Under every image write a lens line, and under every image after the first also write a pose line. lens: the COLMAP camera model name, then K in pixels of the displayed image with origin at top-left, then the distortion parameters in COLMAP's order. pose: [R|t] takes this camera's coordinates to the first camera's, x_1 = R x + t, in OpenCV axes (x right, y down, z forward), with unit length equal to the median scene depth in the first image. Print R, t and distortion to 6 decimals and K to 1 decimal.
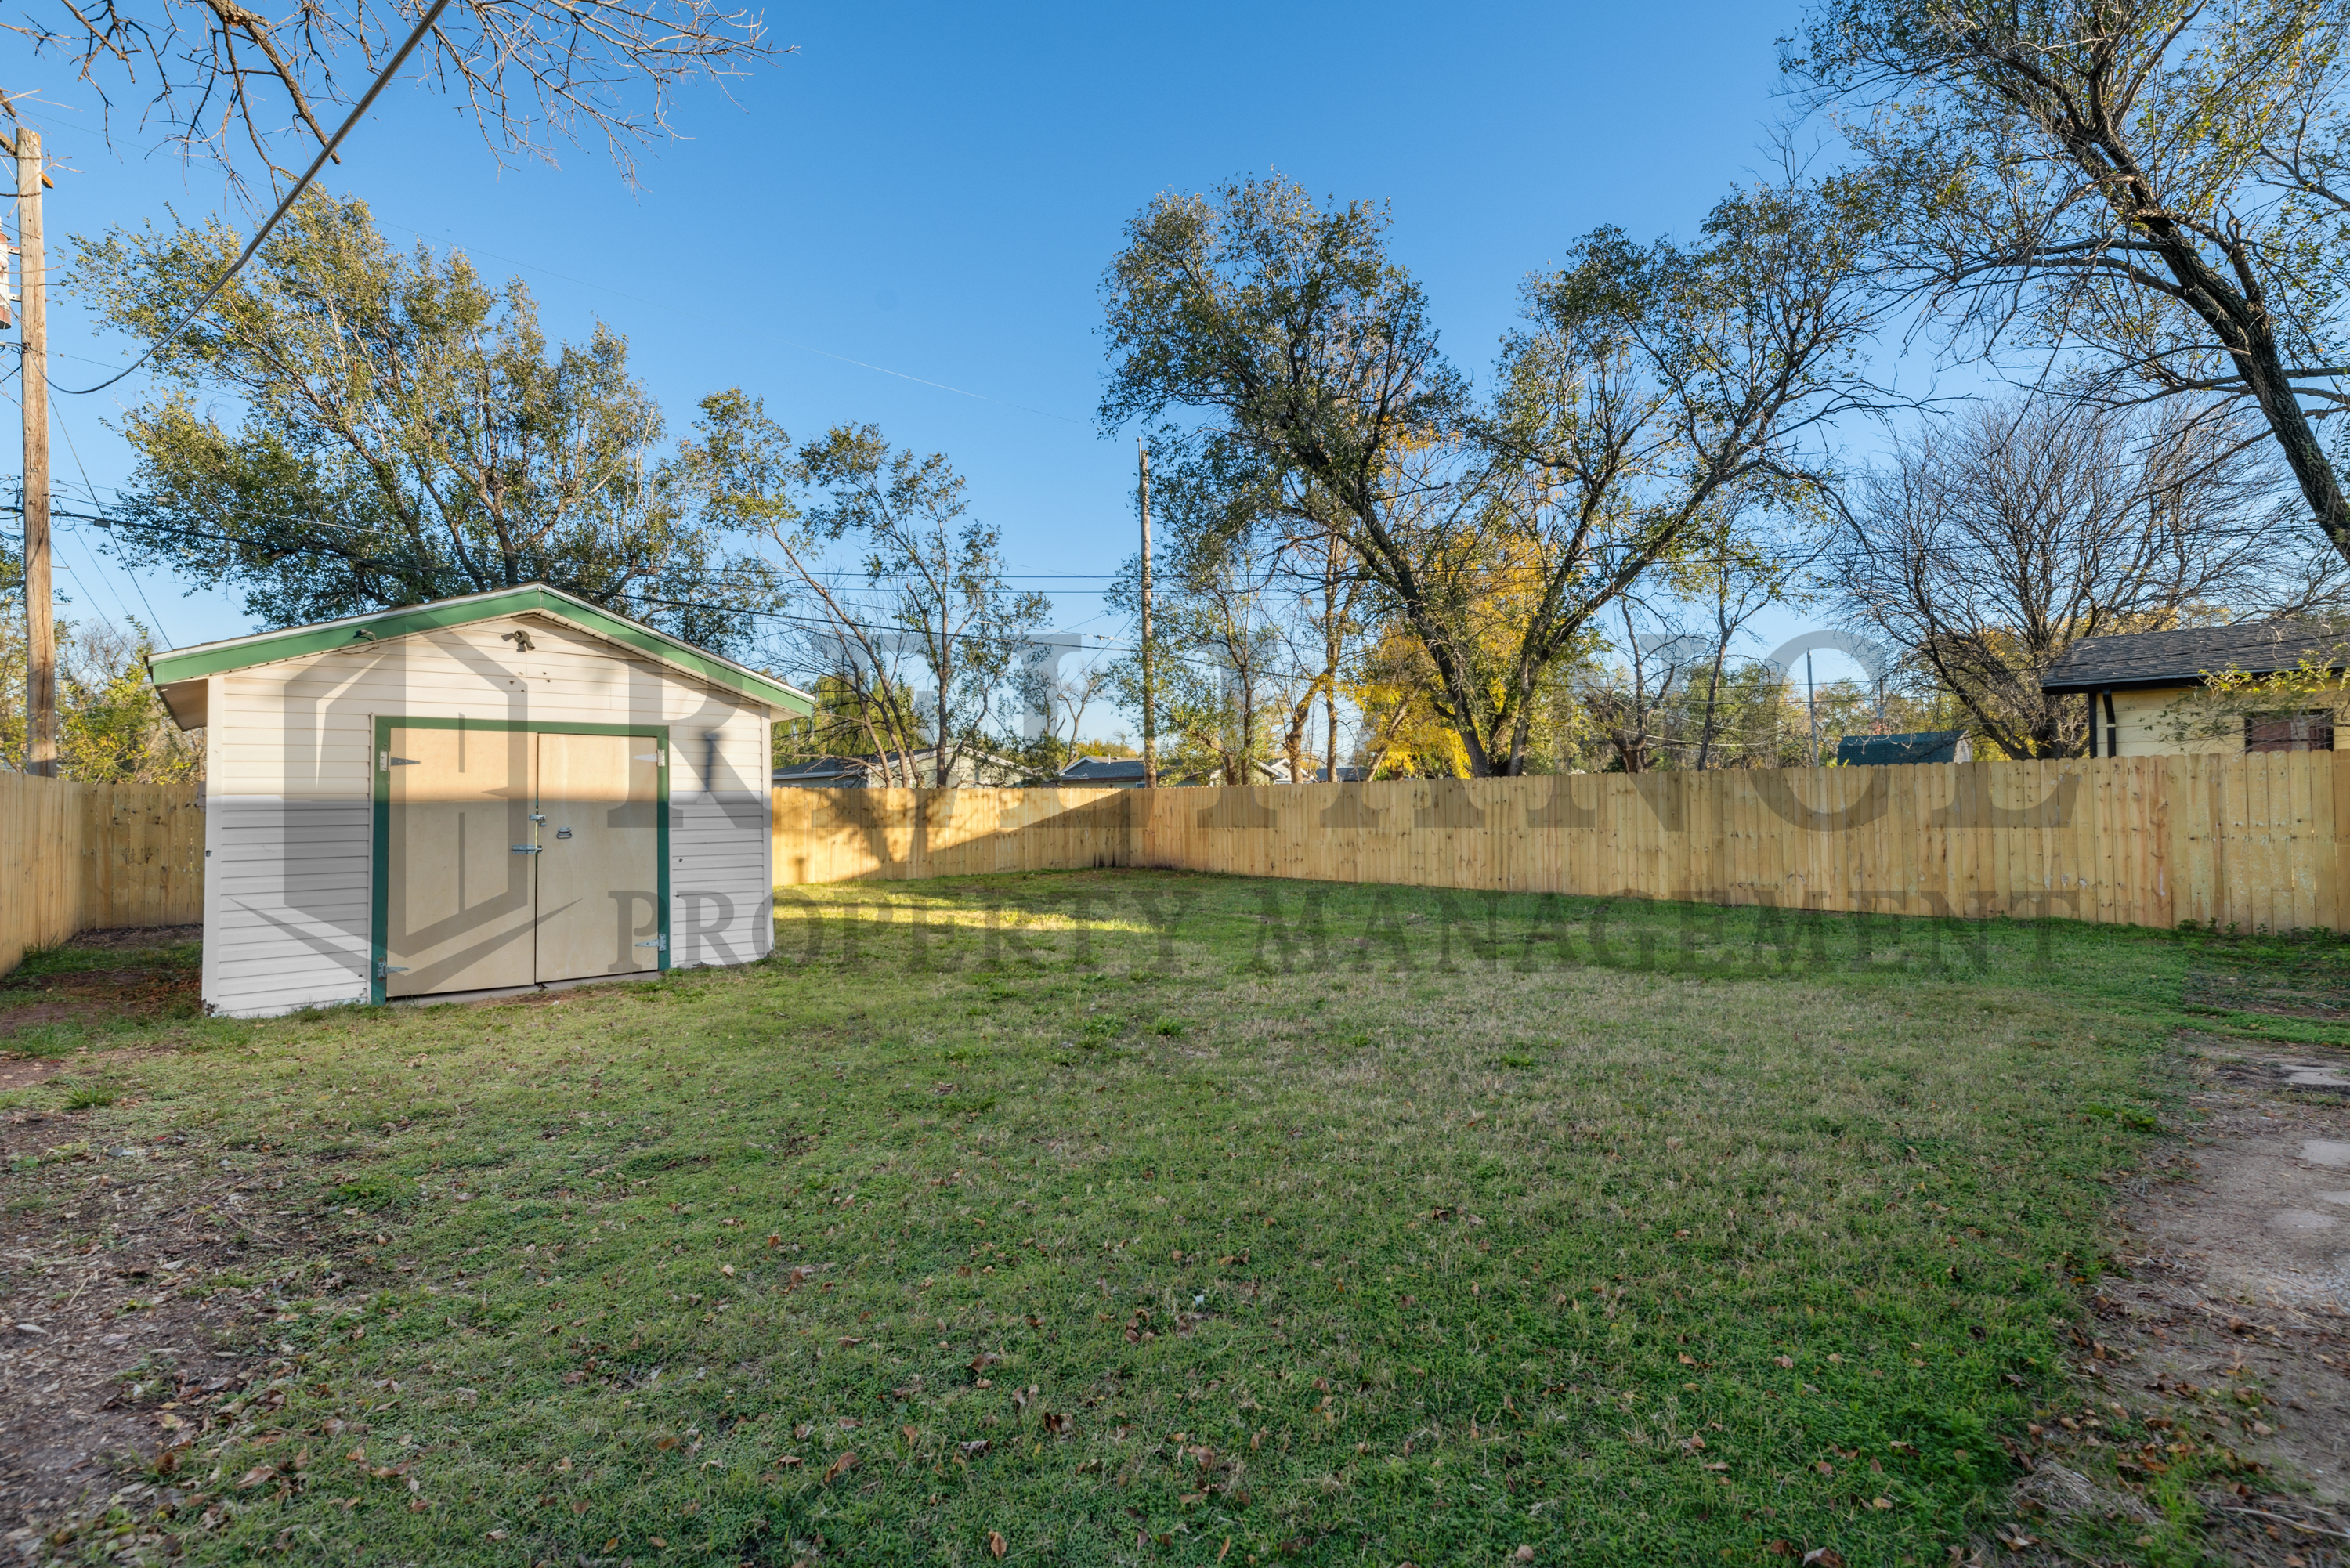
lens RADIAL K [[1046.1, 0, 1175.0], [0, 1046.1, 784.0], [0, 0, 1]] dist [0.001667, 0.000130]
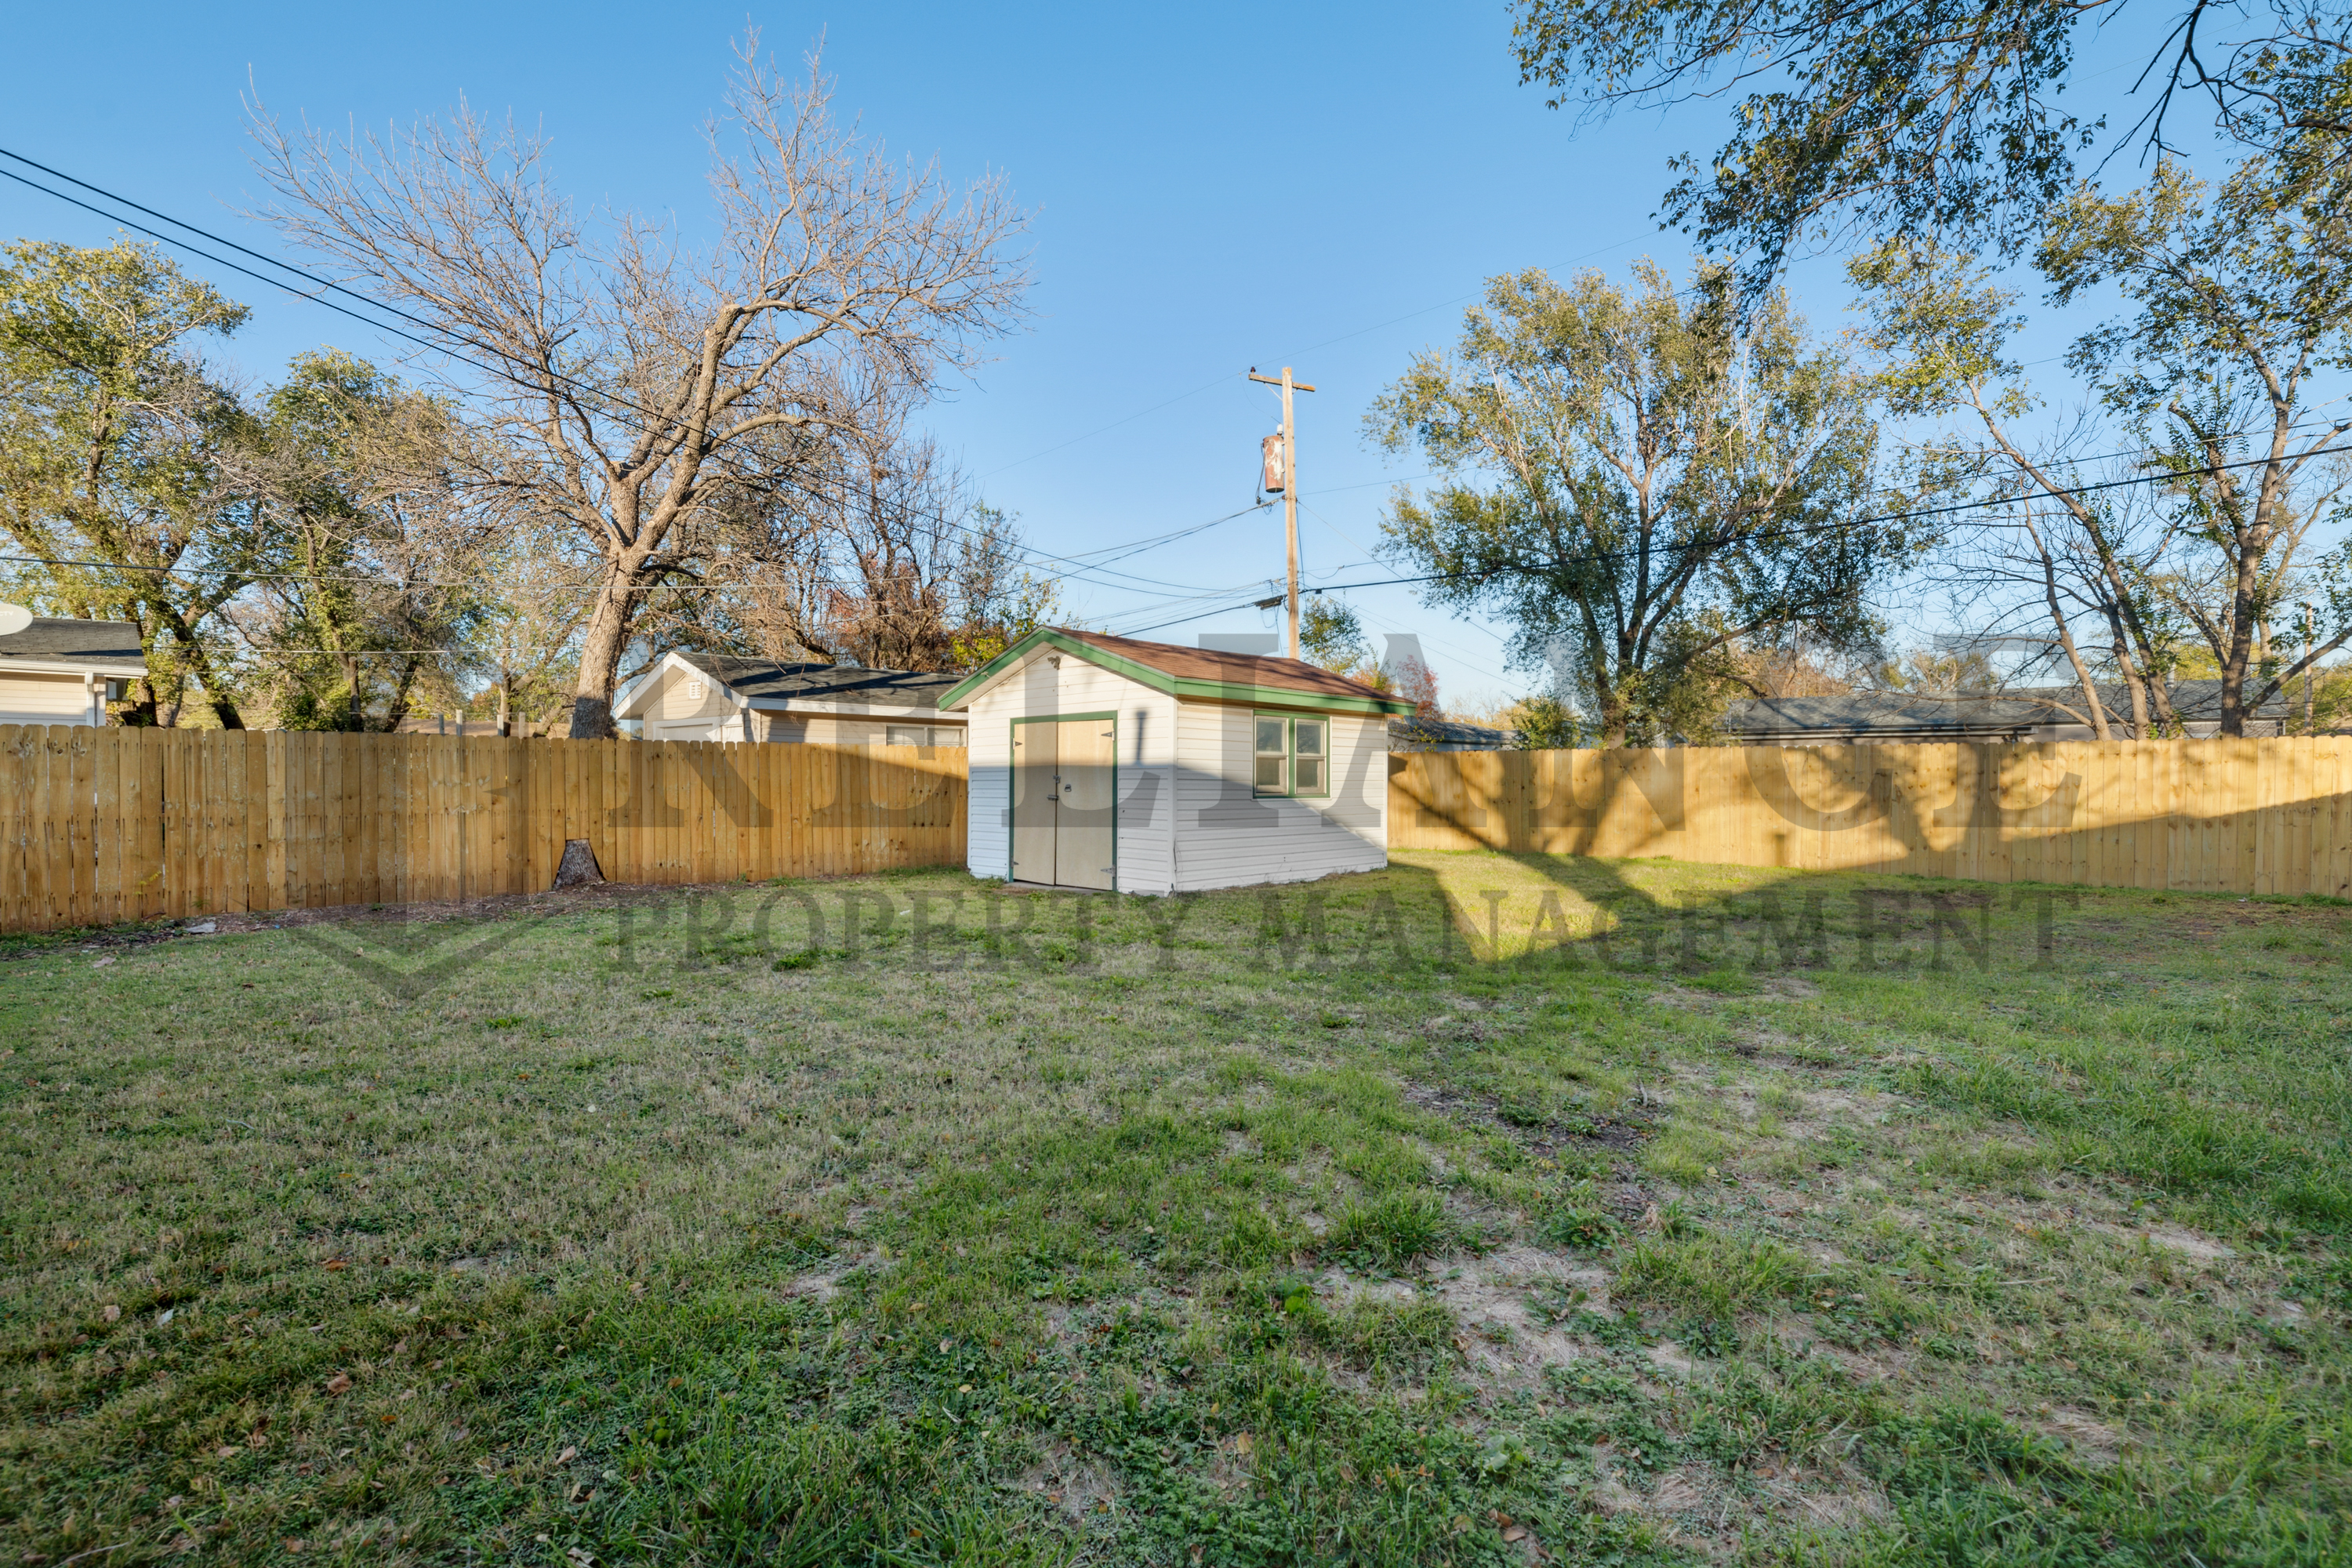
lens RADIAL K [[1047.1, 0, 1176.0], [0, 1047.1, 784.0], [0, 0, 1]] dist [0.001667, 0.000130]
pose [[0.059989, 0.014980, -0.998087, 0.418148], [0.021079, 0.999645, 0.016270, 0.009838], [0.997976, -0.022014, 0.059652, 0.488792]]
